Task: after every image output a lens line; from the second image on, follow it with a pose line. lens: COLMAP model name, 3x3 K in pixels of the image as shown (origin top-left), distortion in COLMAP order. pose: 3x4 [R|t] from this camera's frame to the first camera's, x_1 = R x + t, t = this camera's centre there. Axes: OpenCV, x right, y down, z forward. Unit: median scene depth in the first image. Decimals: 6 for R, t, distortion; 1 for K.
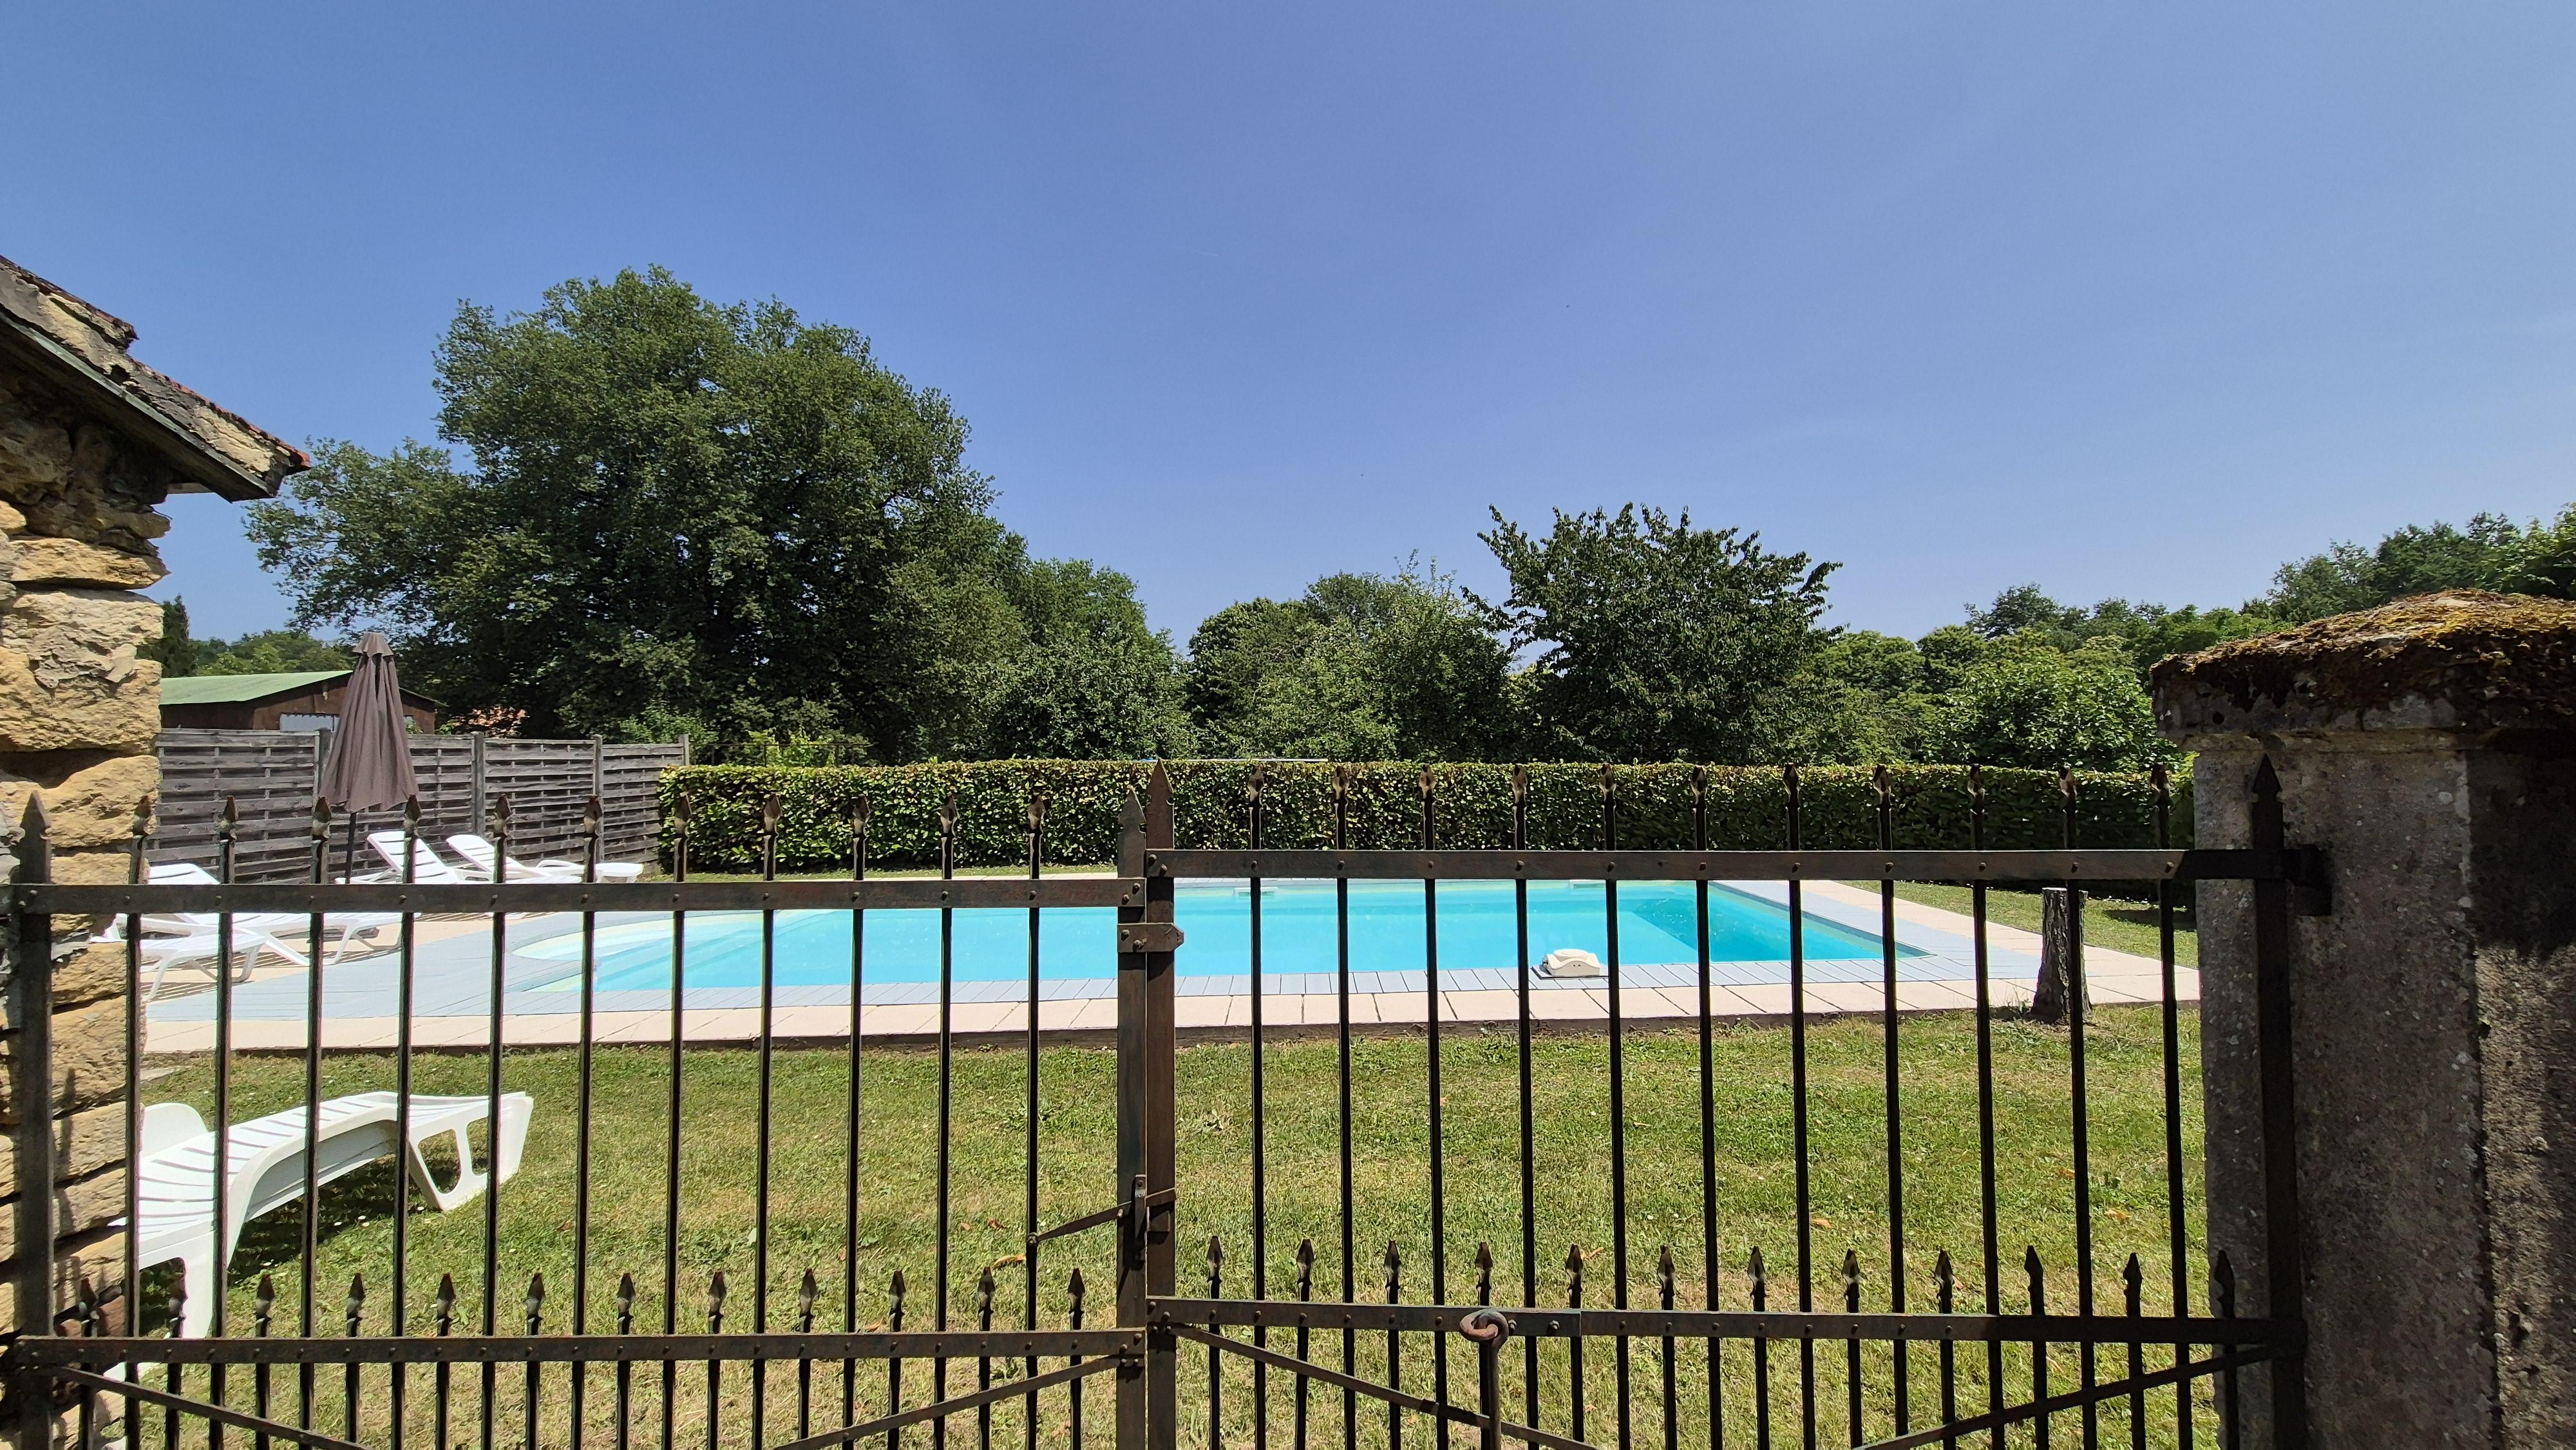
lens RADIAL K [[1058.6, 0, 1317.2], [0, 1058.6, 723.1], [0, 0, 1]] dist [0.000079, 0.001299]
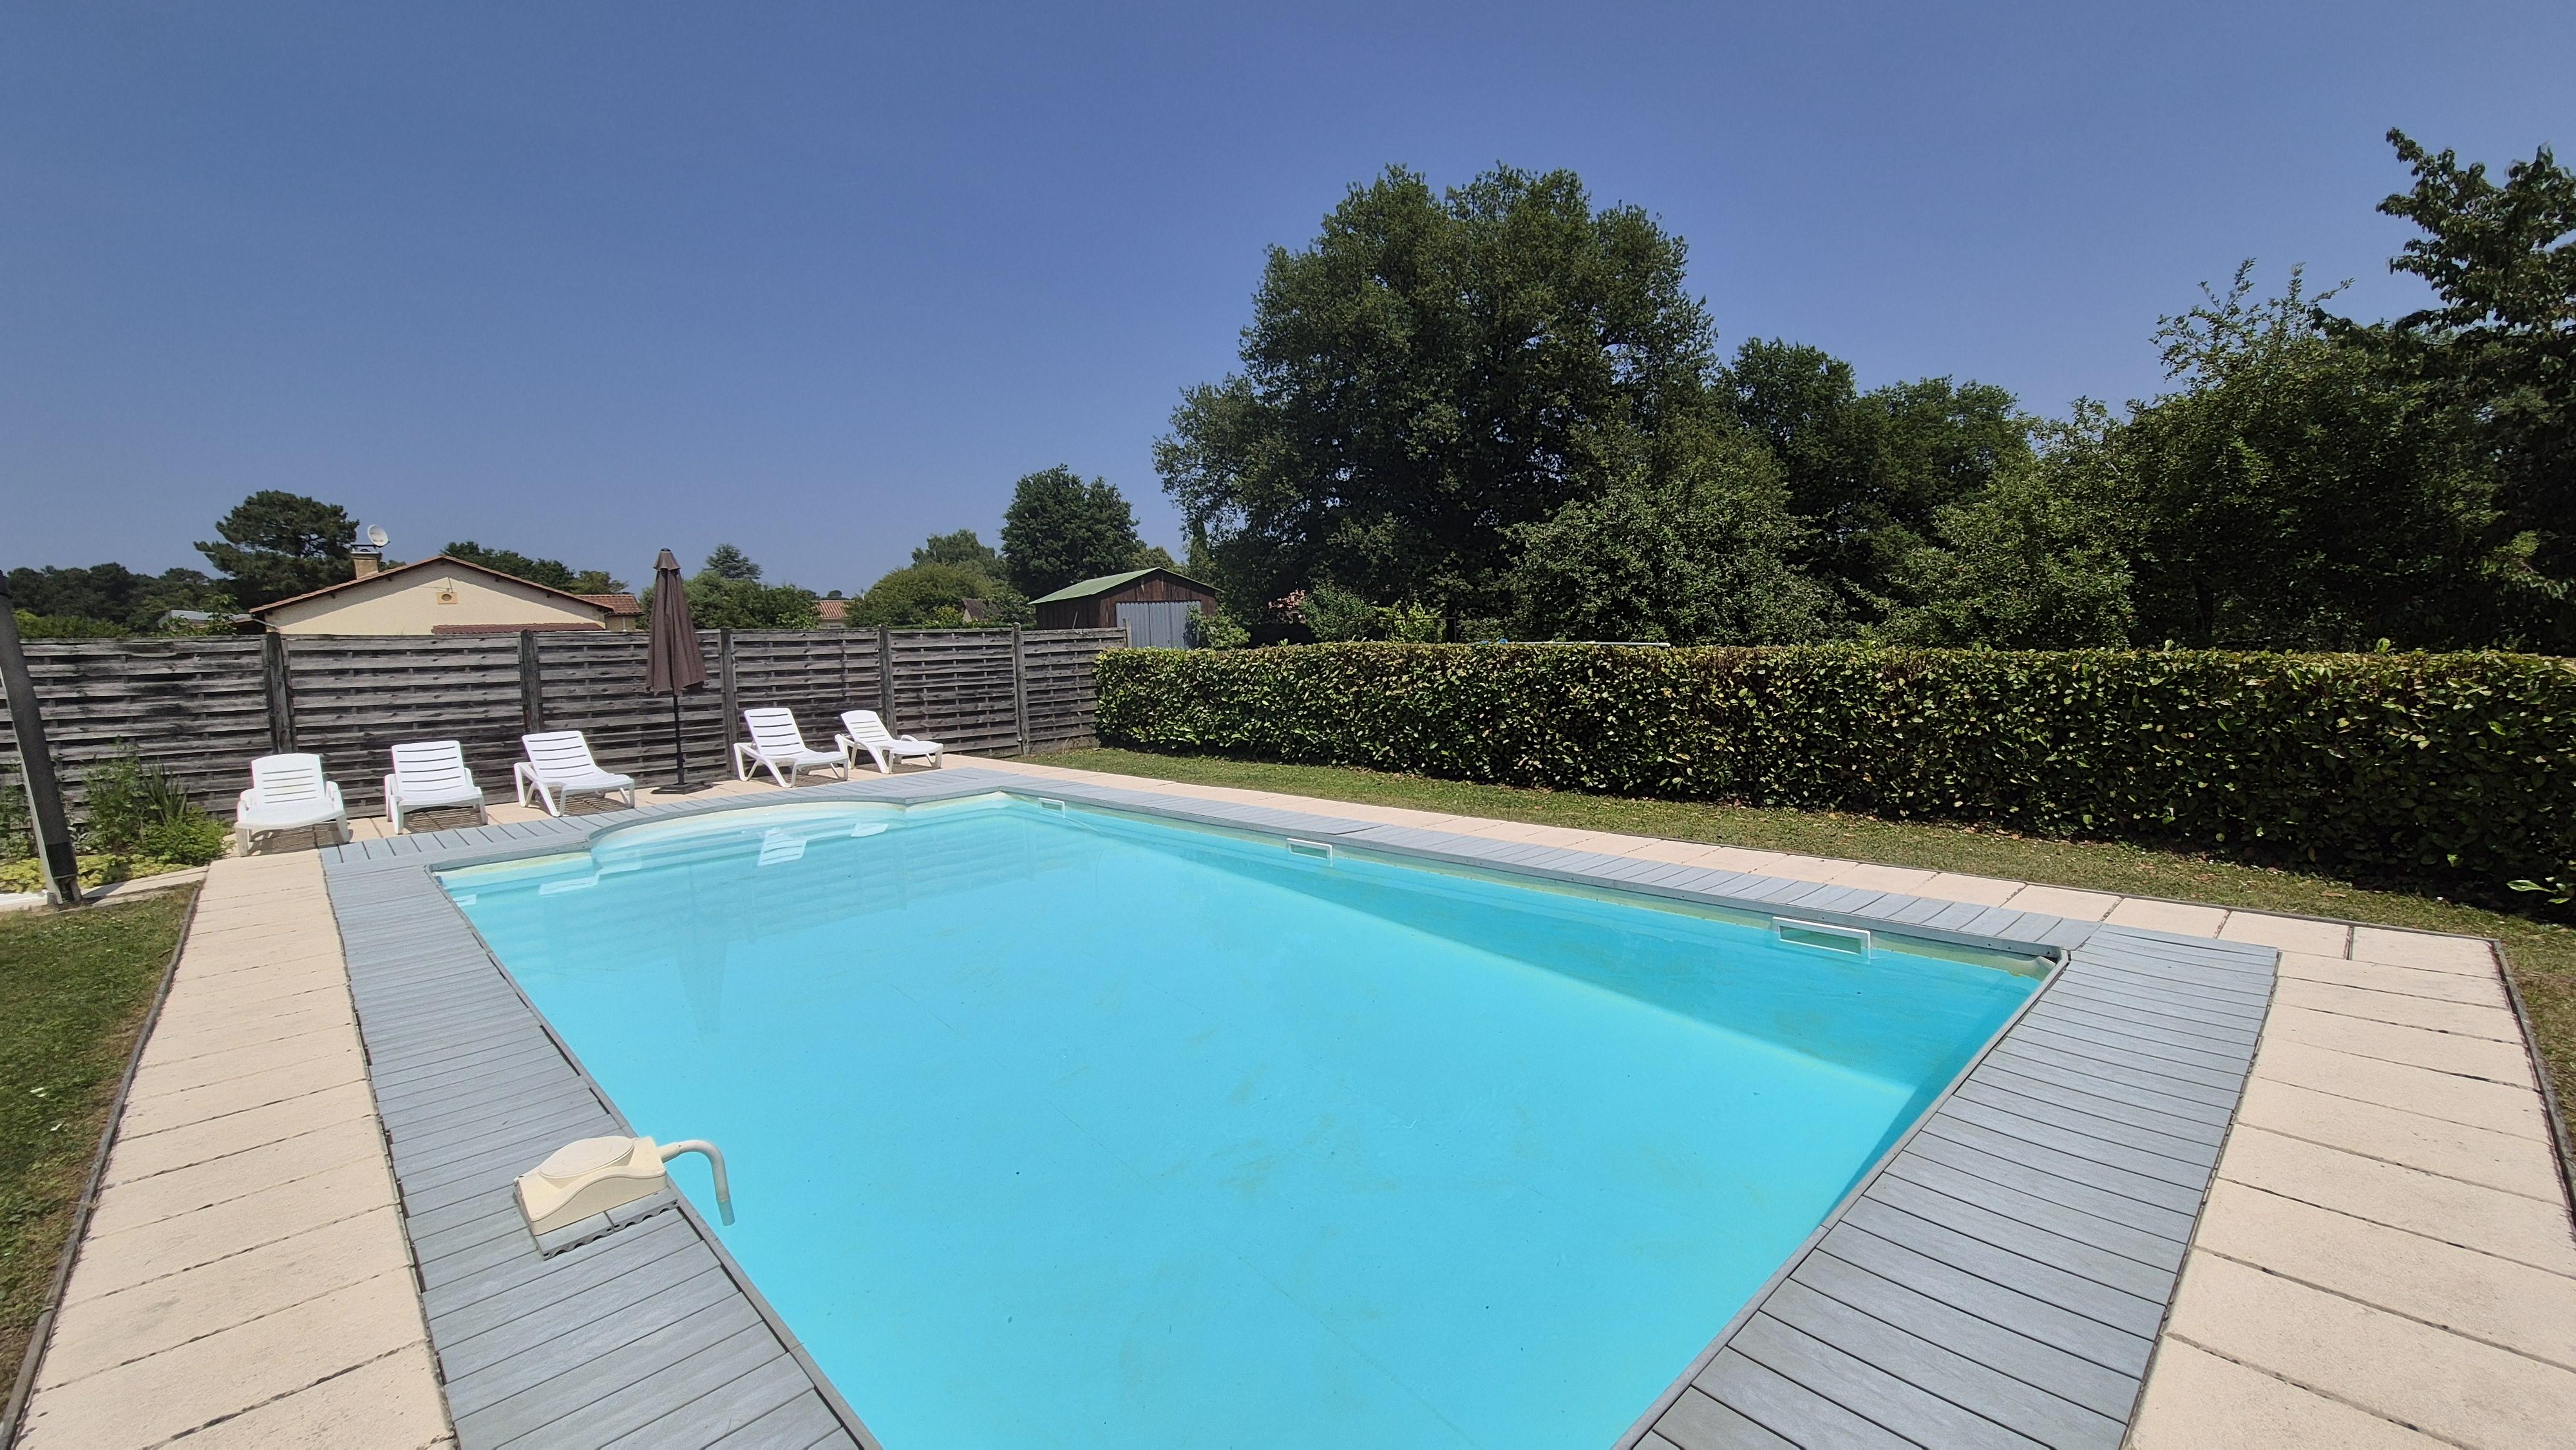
lens RADIAL K [[1058.6, 0, 1317.2], [0, 1058.6, 723.1], [0, 0, 1]] dist [0.000079, 0.001299]
pose [[0.698825, 0.054787, -0.713191, 0.312458], [0.038445, 0.992744, 0.113933, 0.001595], [0.714258, -0.107038, 0.691649, 0.400034]]
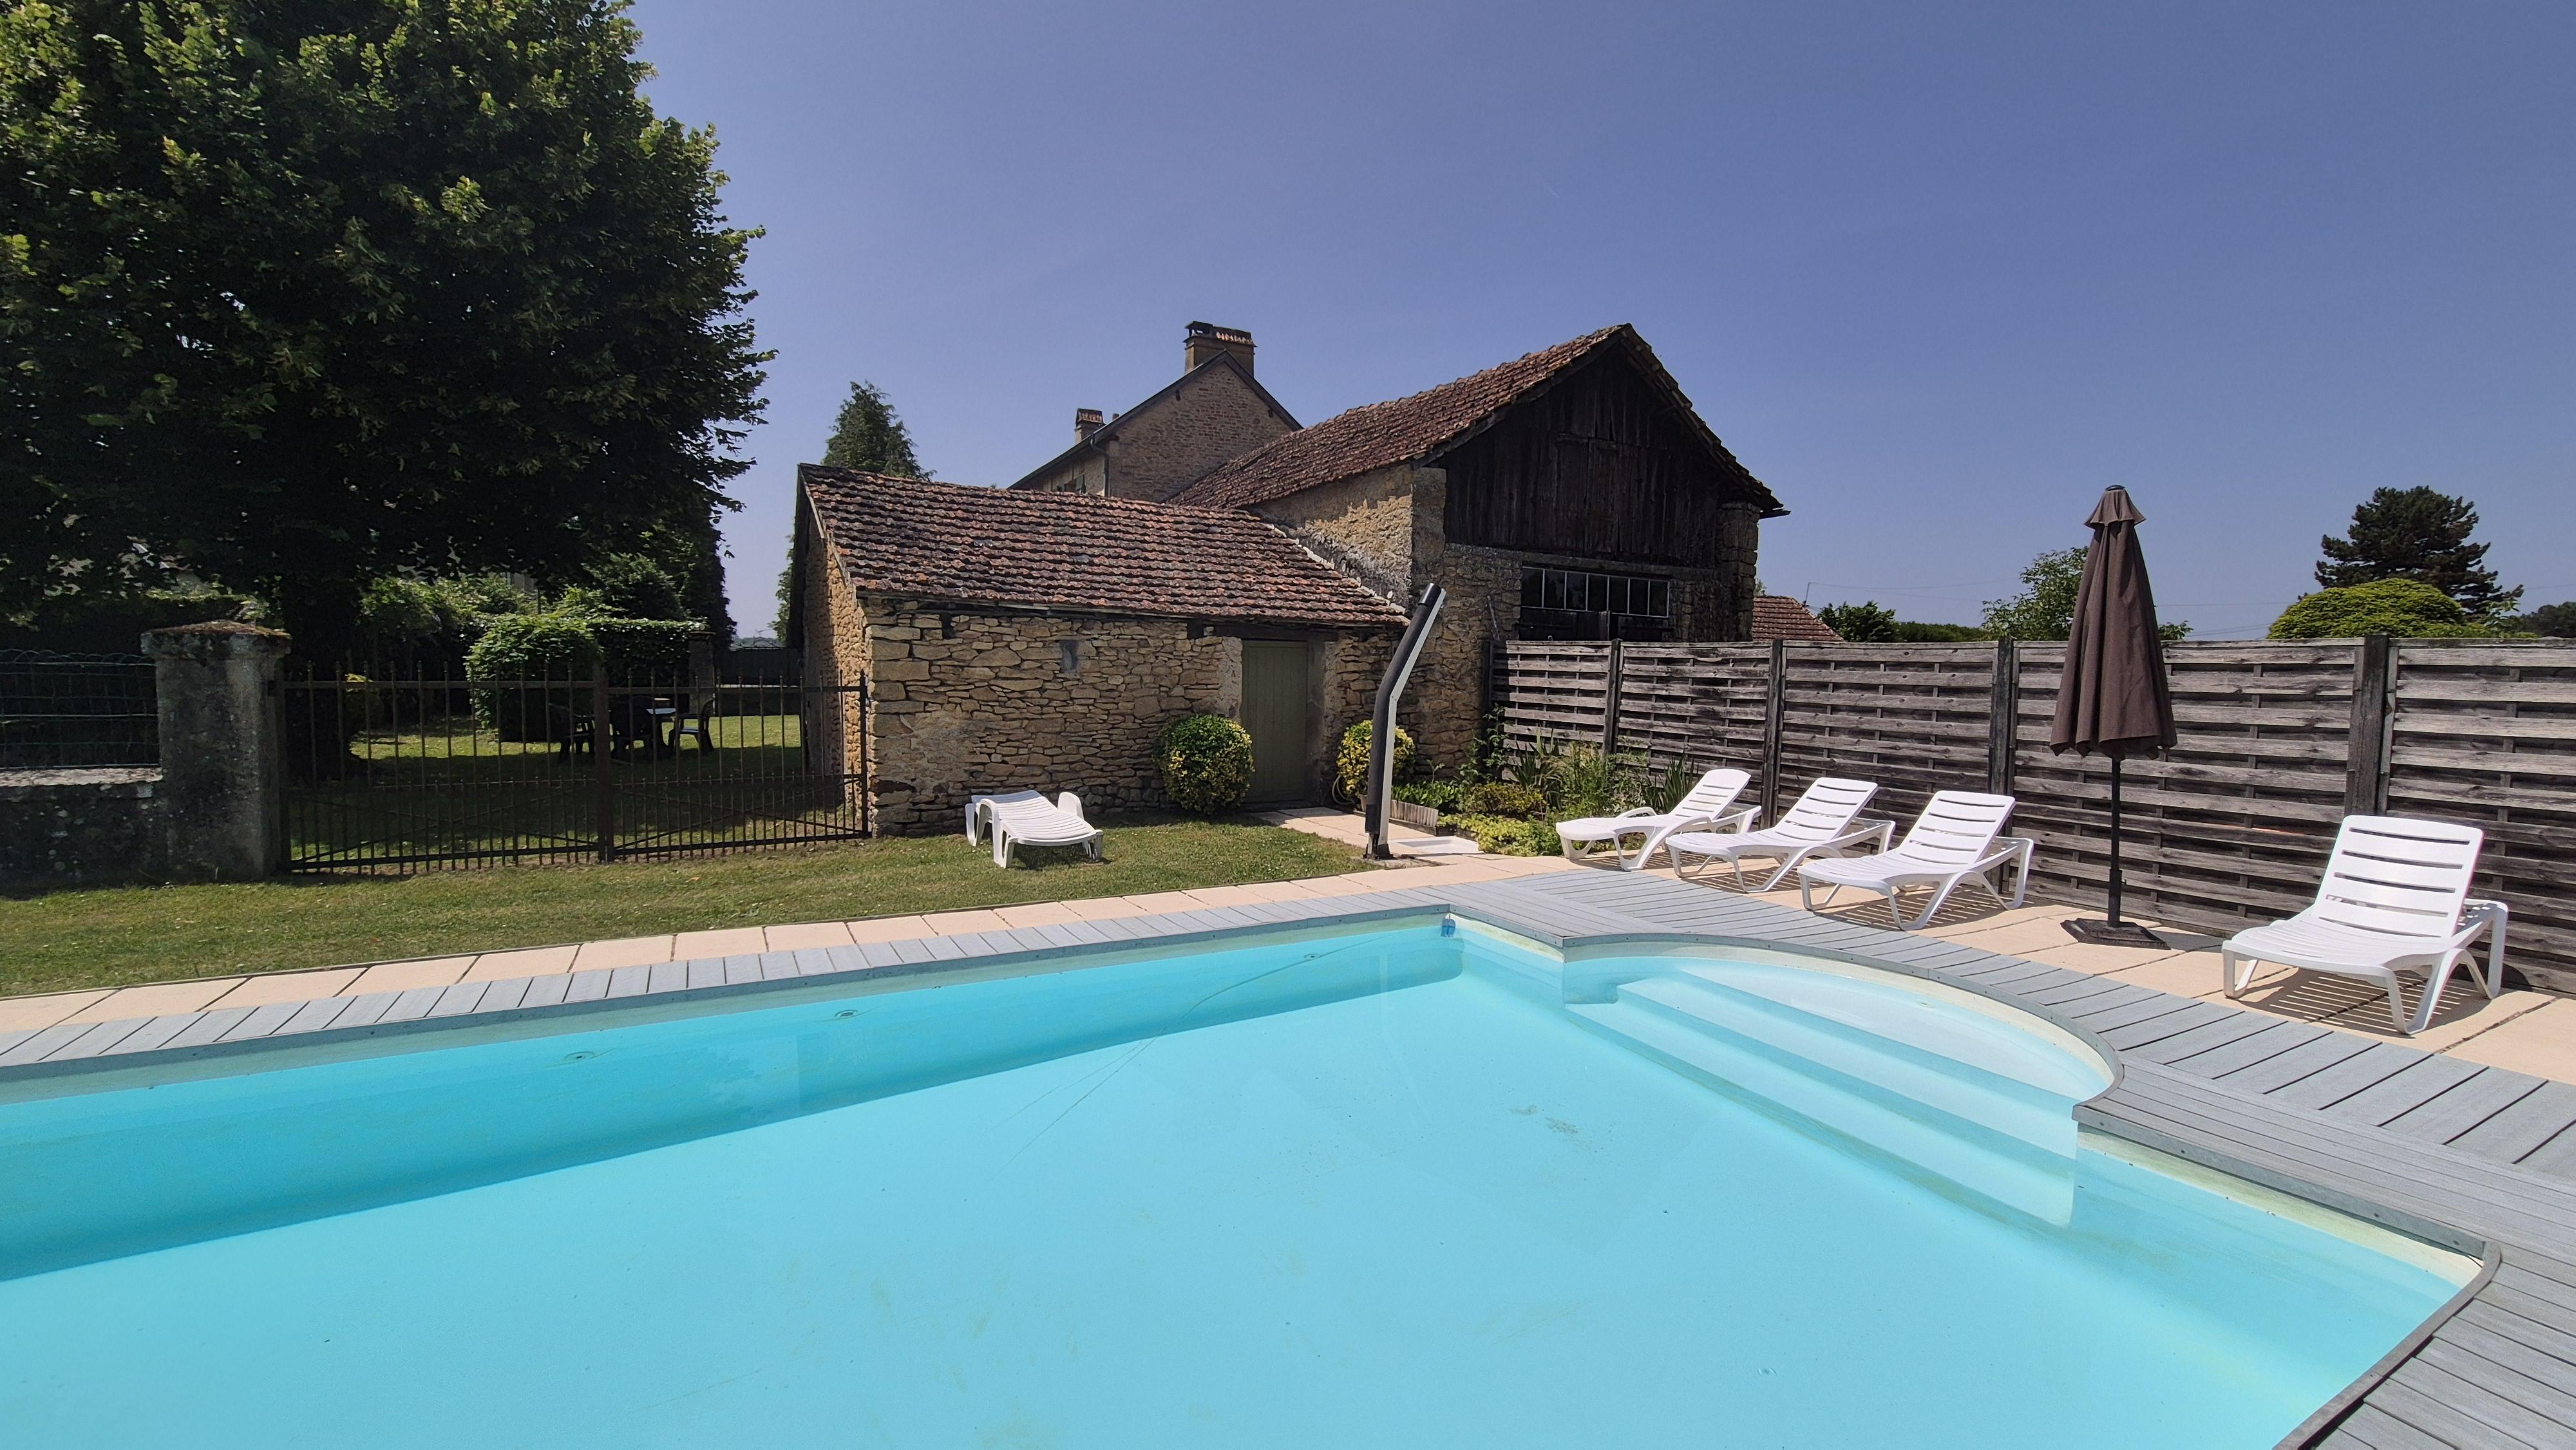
lens RADIAL K [[1058.6, 0, 1317.2], [0, 1058.6, 723.1], [0, 0, 1]] dist [0.000079, 0.001299]
pose [[-0.865070, 0.027593, -0.500891, -0.079193], [0.008673, 0.999160, 0.040061, 0.017462], [0.501575, 0.030311, -0.864583, 0.793601]]
